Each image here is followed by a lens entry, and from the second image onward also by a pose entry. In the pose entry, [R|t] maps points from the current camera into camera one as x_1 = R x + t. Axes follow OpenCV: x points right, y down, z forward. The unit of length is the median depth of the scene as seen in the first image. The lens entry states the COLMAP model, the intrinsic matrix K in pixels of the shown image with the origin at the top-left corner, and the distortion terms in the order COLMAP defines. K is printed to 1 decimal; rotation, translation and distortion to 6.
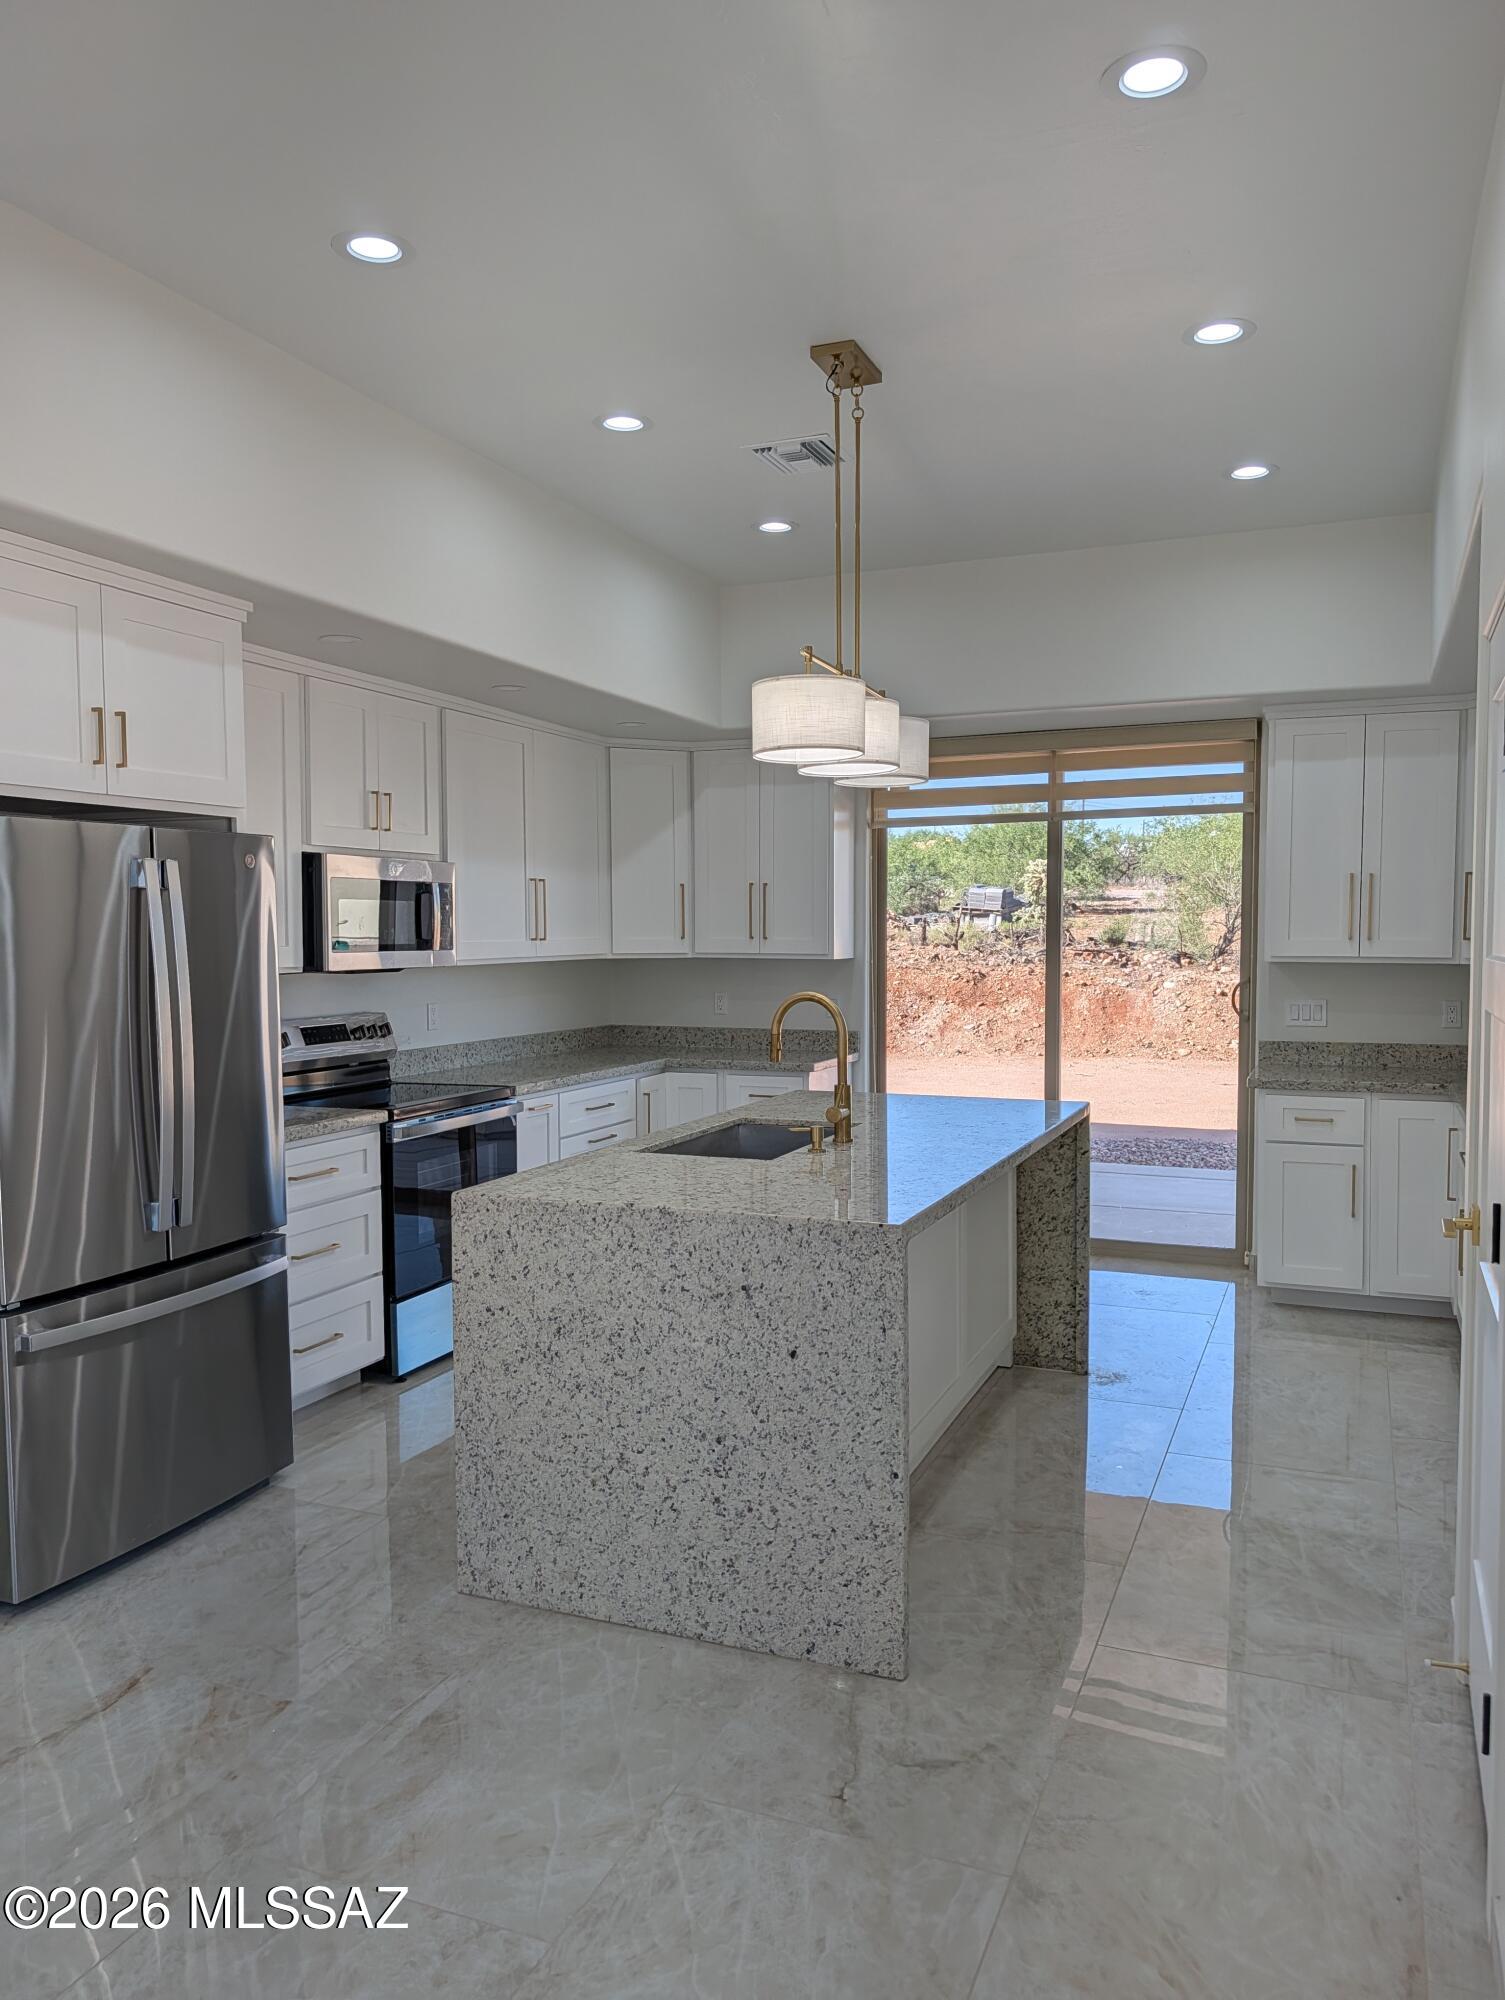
lens RADIAL K [[1439.8, 0, 766.8], [0, 1439.8, 1006.4], [0, 0, 1]] dist [0.028493, -0.023232]
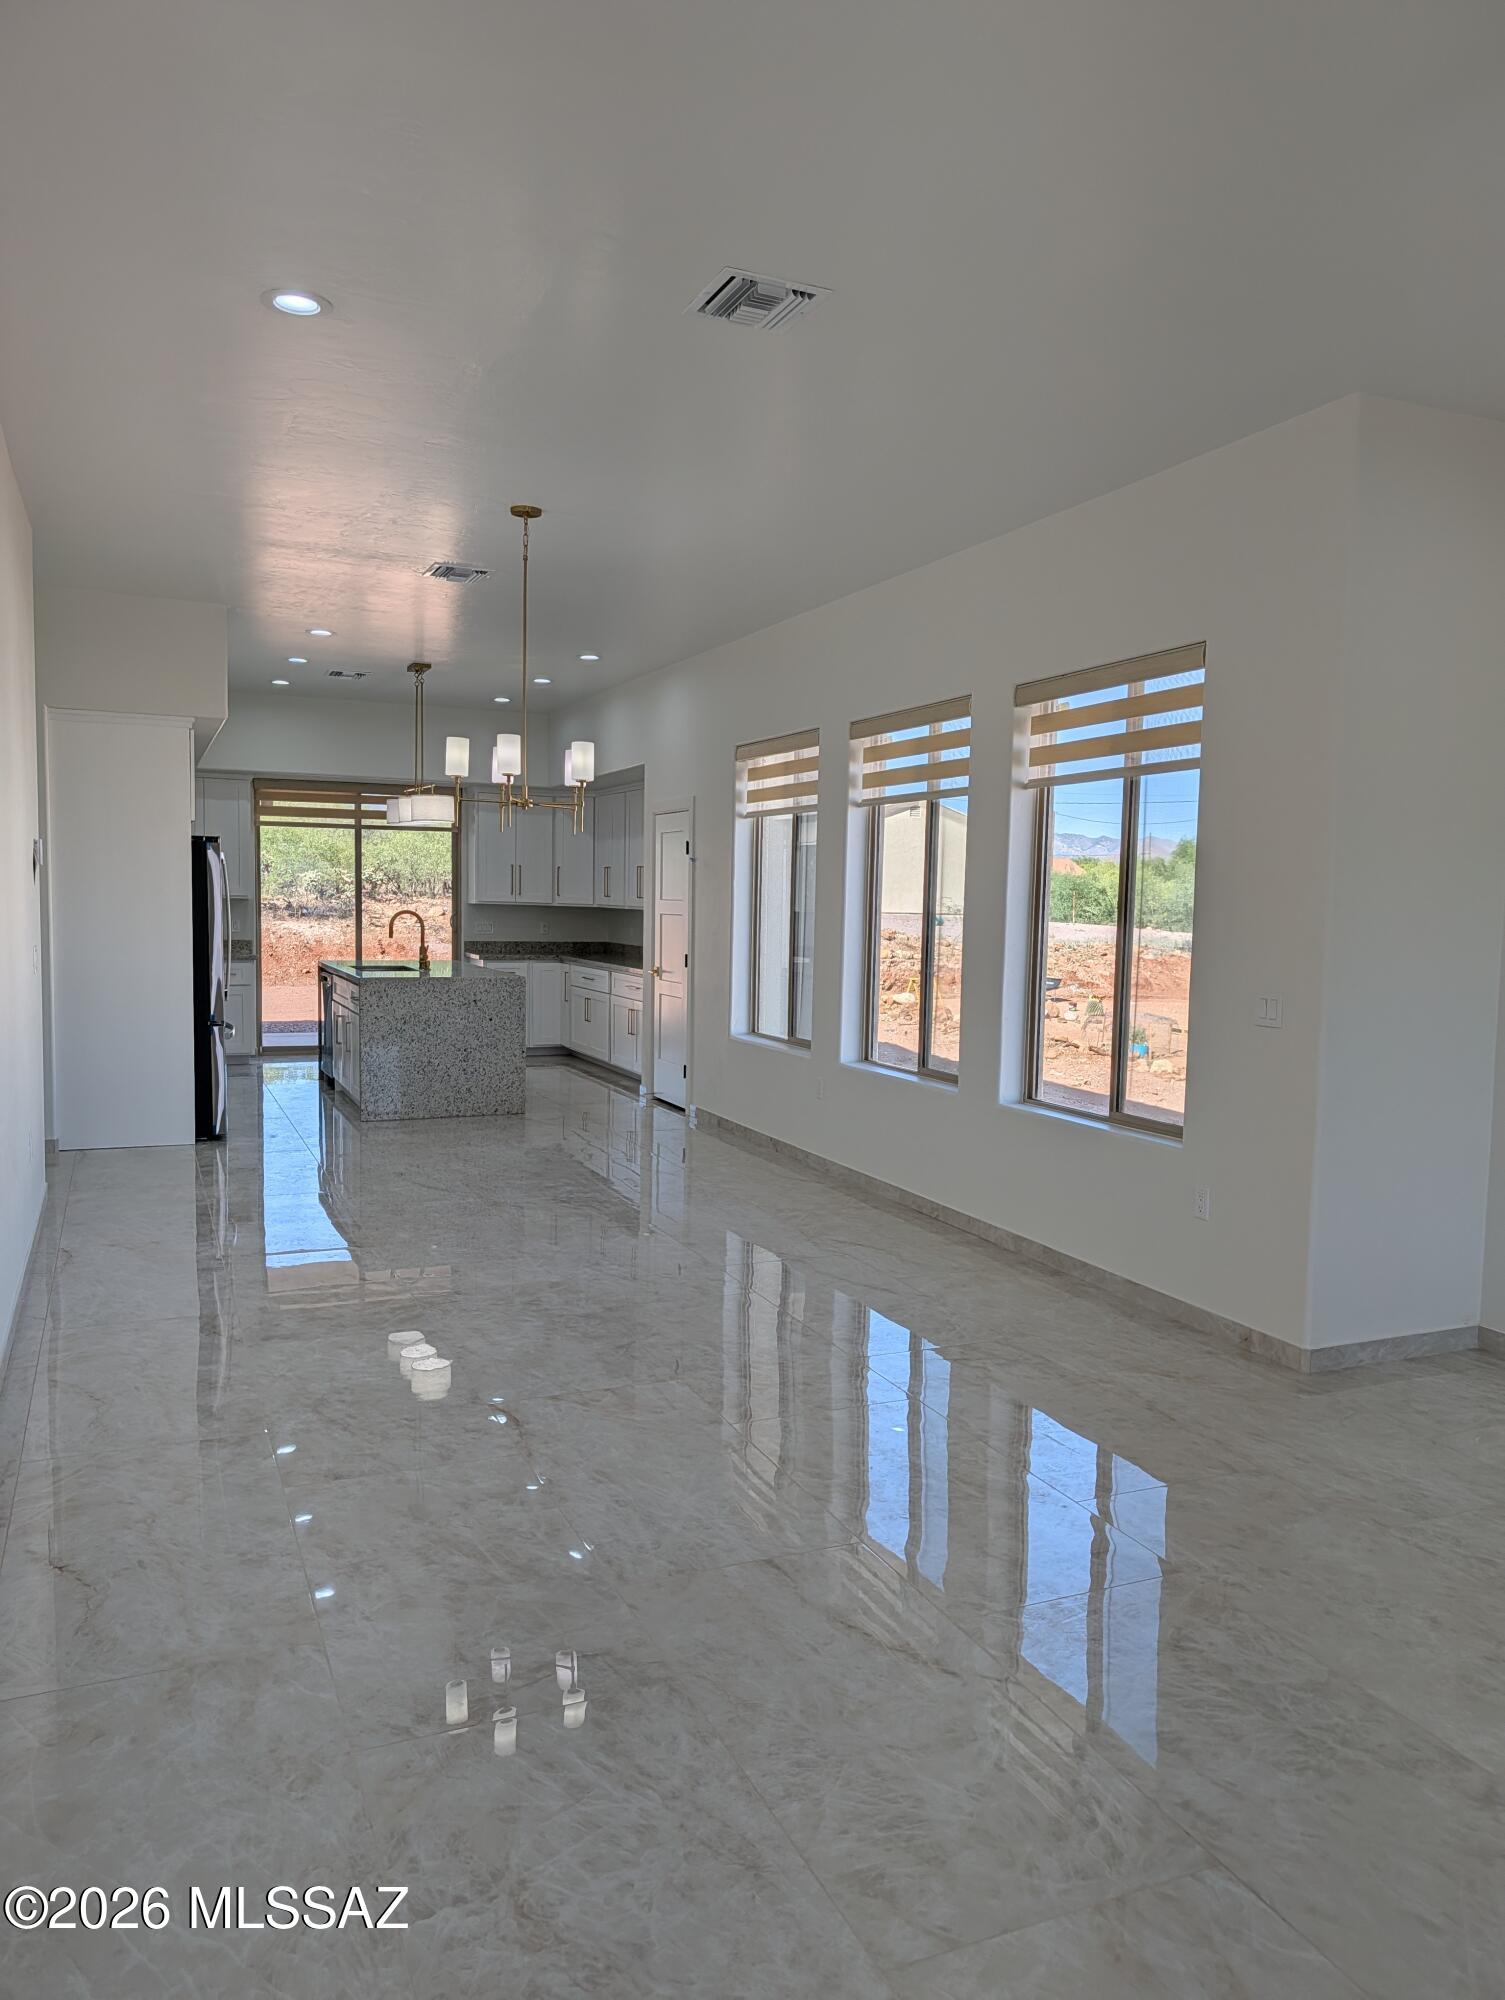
lens RADIAL K [[1439.8, 0, 778.1], [0, 1439.8, 1027.8], [0, 0, 1]] dist [0.028493, -0.023232]
pose [[0.688351, -0.047362, 0.723830, -1.575893], [0.014460, 0.998564, 0.051588, 0.085920], [-0.725234, -0.025044, 0.688047, -1.420337]]
